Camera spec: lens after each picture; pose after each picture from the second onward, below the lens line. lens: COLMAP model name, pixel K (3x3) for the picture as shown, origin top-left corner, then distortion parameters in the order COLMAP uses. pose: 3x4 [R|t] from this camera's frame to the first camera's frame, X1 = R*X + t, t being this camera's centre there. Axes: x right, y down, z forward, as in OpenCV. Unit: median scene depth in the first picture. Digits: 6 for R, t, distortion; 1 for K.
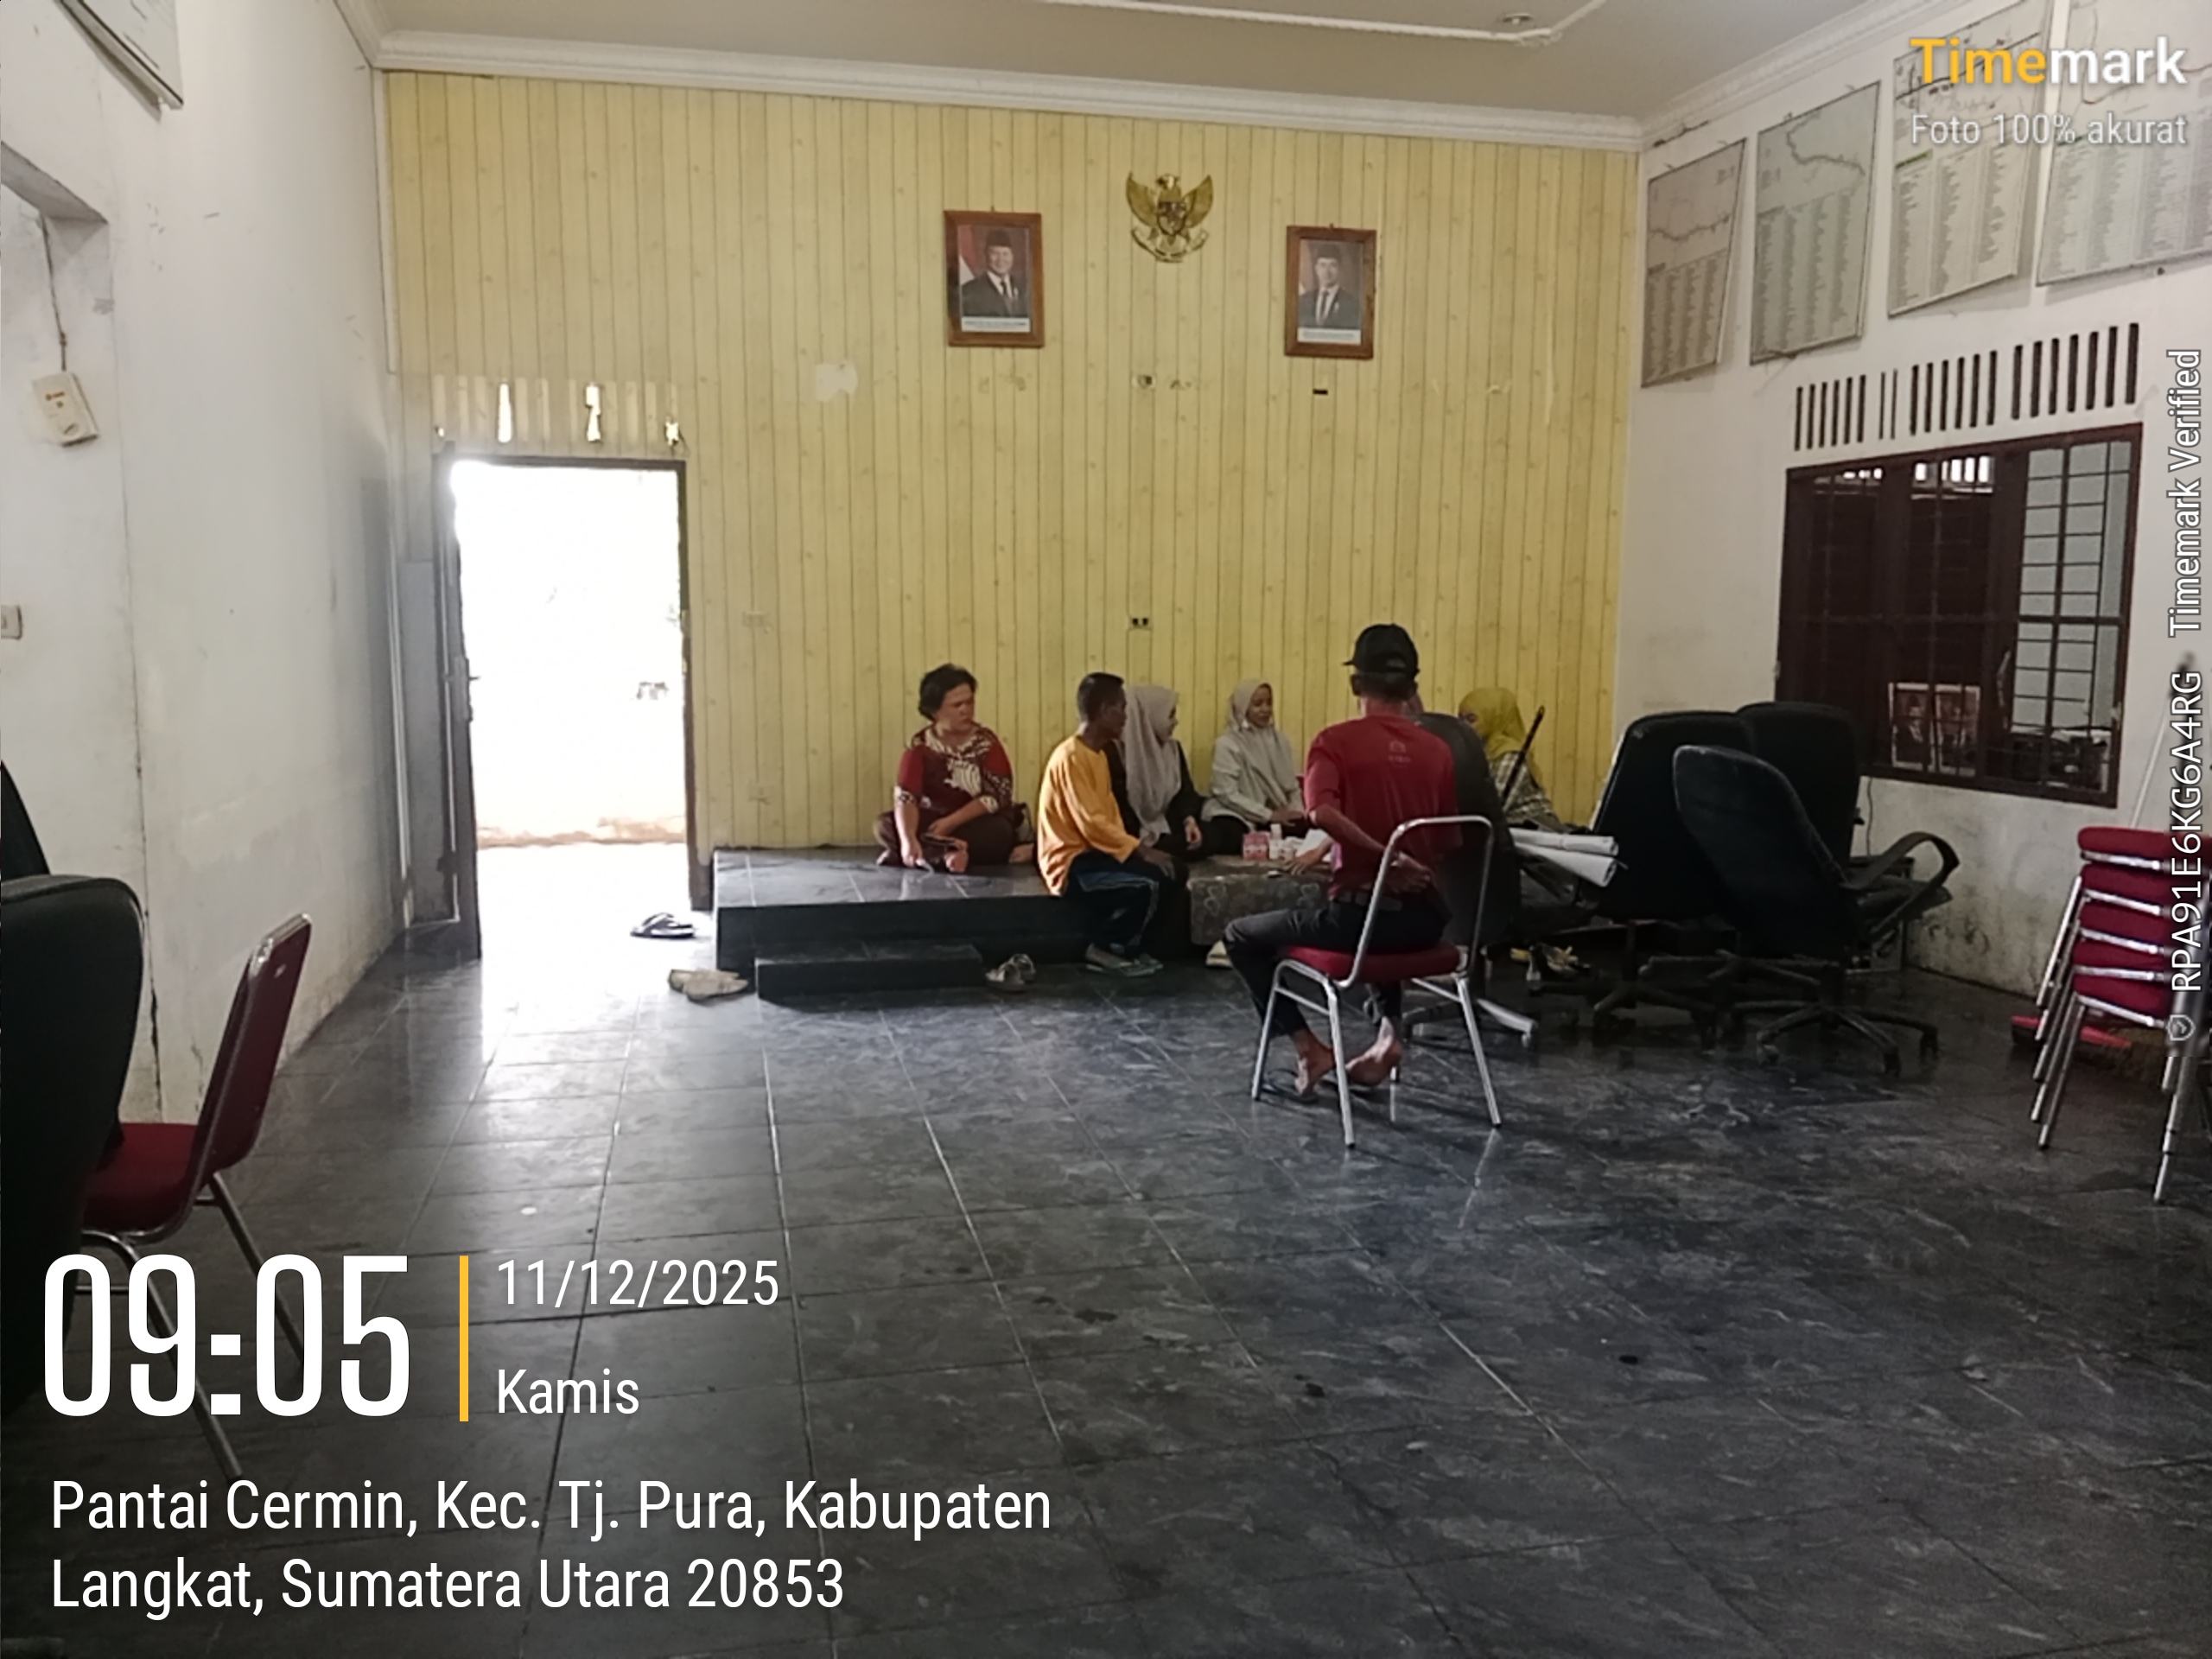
lens RADIAL K [[1737.7, 0, 1108.1], [0, 1737.7, 840.5], [0, 0, 1]] dist [0.055615, -0.112286]
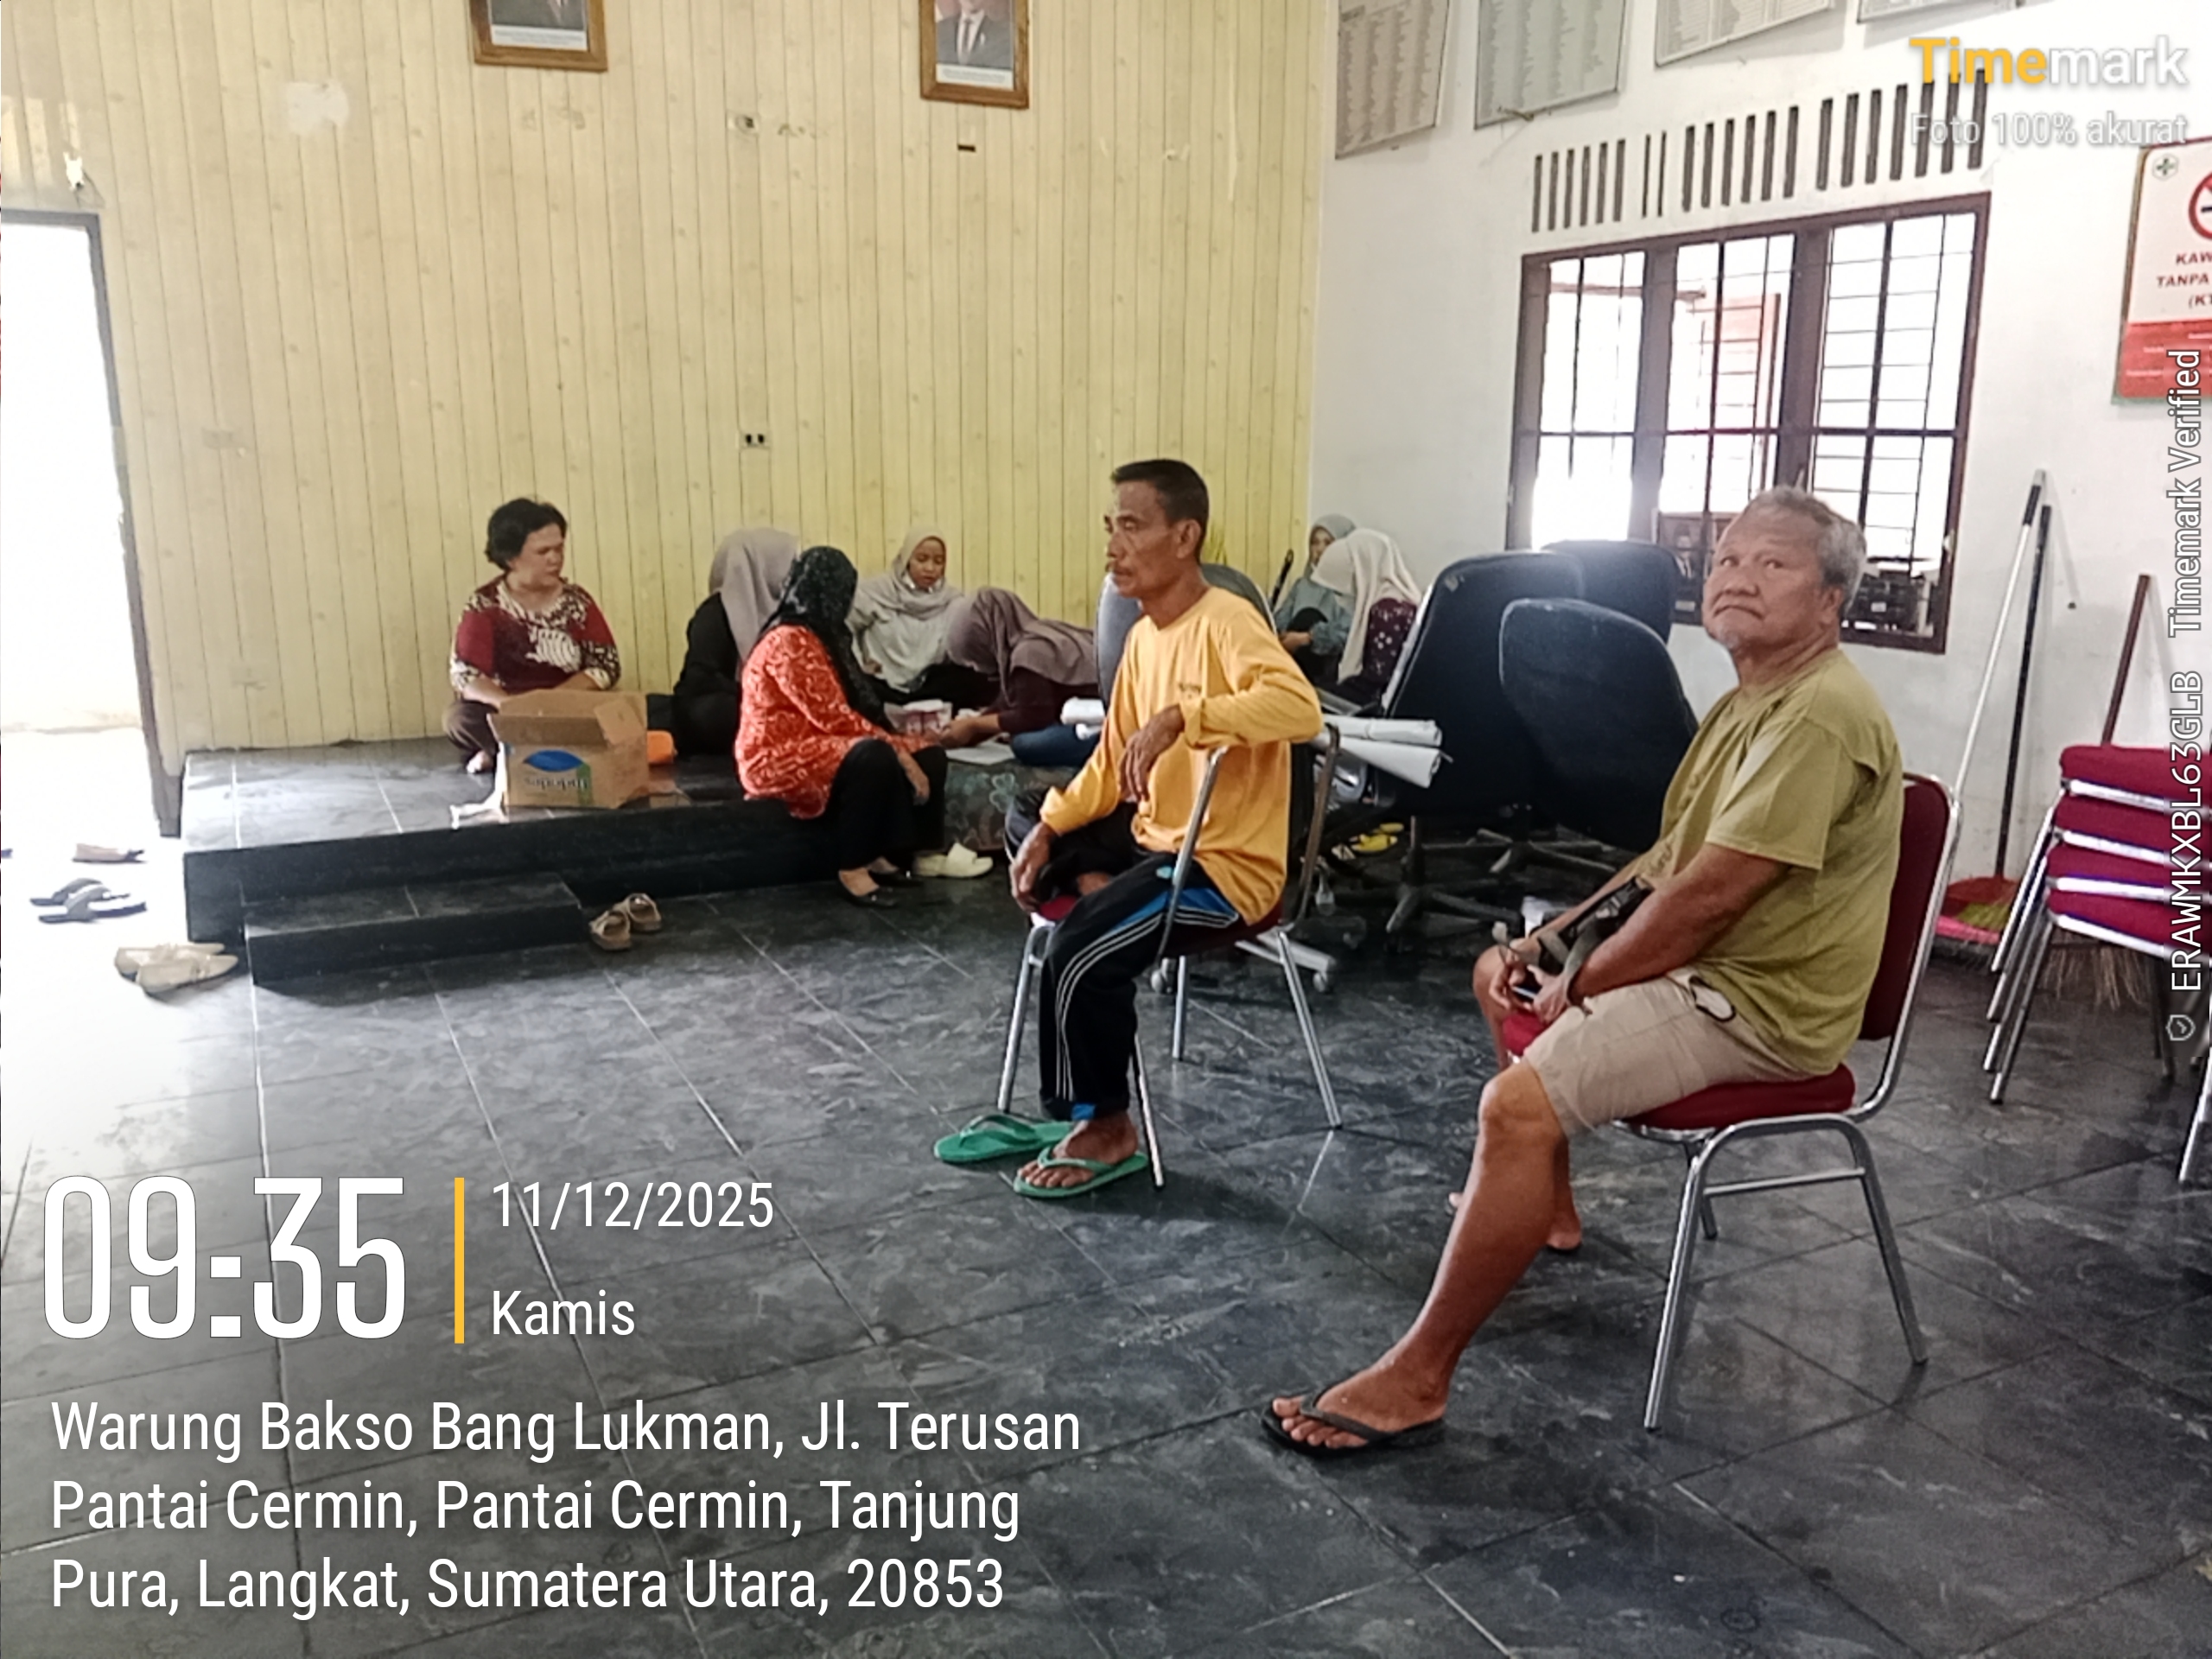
lens RADIAL K [[1737.7, 0, 1106.8], [0, 1737.7, 827.7], [0, 0, 1]] dist [0.055615, -0.112286]
pose [[0.970985, -0.055142, 0.232695, -0.022529], [0.033442, 0.994801, 0.096194, -0.023341], [-0.236789, -0.085621, 0.967781, 0.198466]]
